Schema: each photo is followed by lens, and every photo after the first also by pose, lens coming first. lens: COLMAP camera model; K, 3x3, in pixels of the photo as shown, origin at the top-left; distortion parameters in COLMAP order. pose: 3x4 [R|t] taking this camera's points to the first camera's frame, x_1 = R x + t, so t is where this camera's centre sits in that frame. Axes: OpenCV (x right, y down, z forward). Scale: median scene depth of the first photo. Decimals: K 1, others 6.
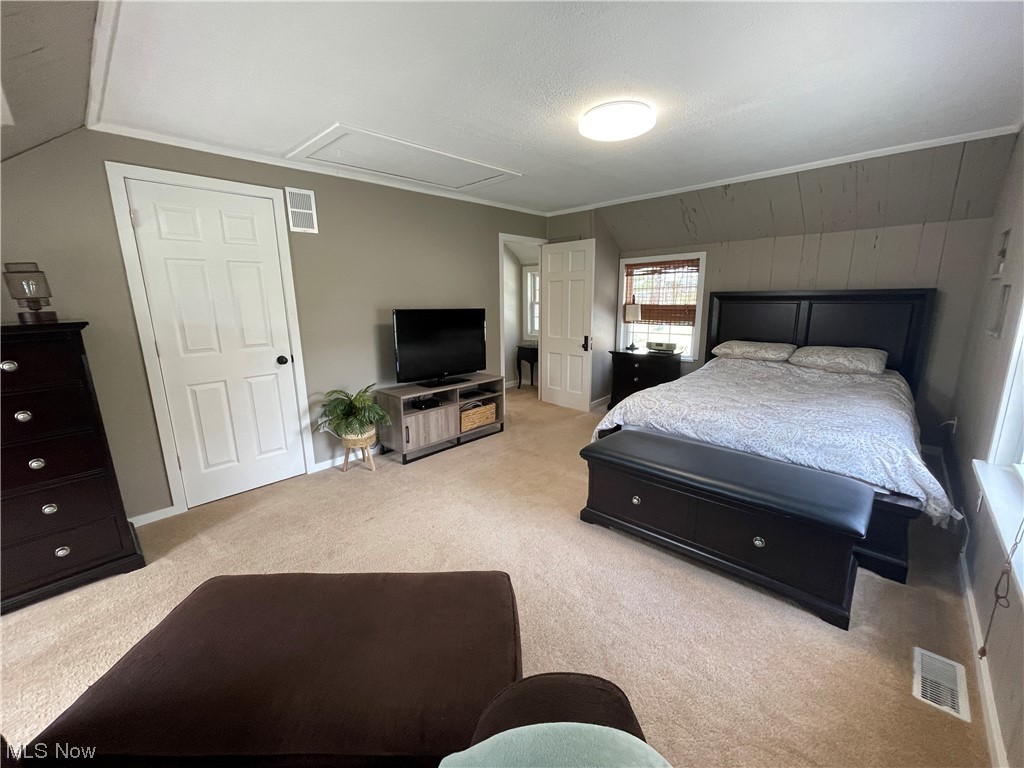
lens RADIAL K [[412.4, 0, 509.8], [0, 412.4, 383.4], [0, 0, 1]] dist [-0.004068, 0.001121]
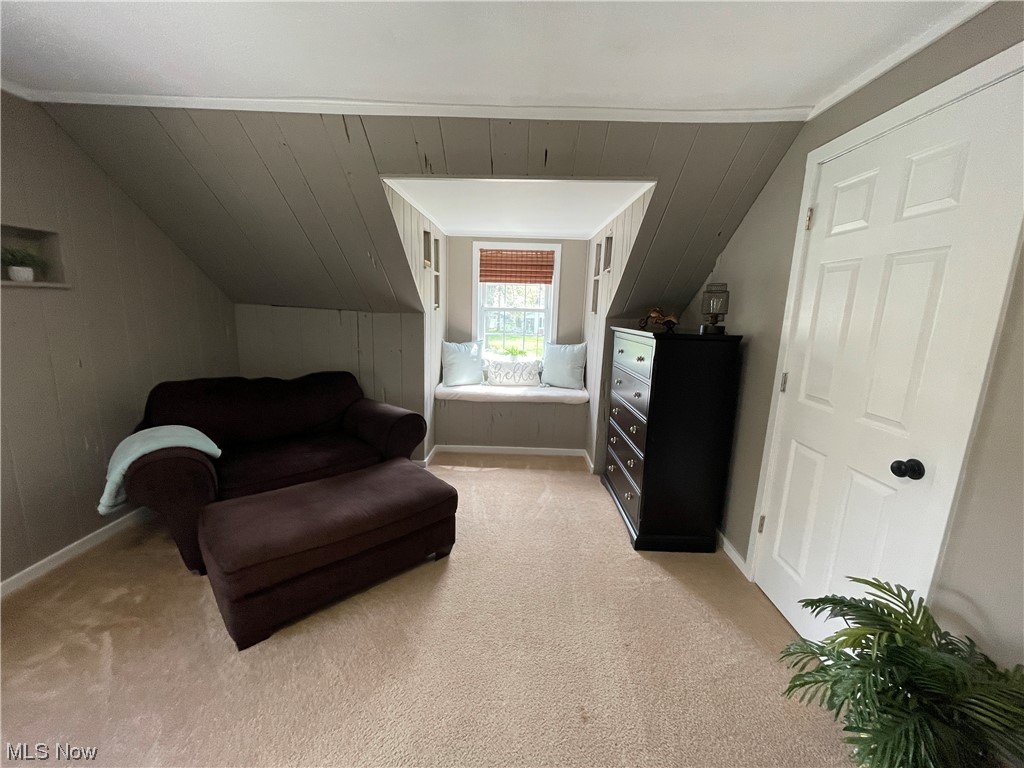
lens RADIAL K [[412.4, 0, 512.6], [0, 412.4, 380.6], [0, 0, 1]] dist [-0.004068, 0.001121]
pose [[-0.735872, 0.118204, -0.666724, 0.049126], [-0.157795, 0.927600, 0.338614, -0.283631], [0.658478, 0.354382, -0.663943, 1.232581]]
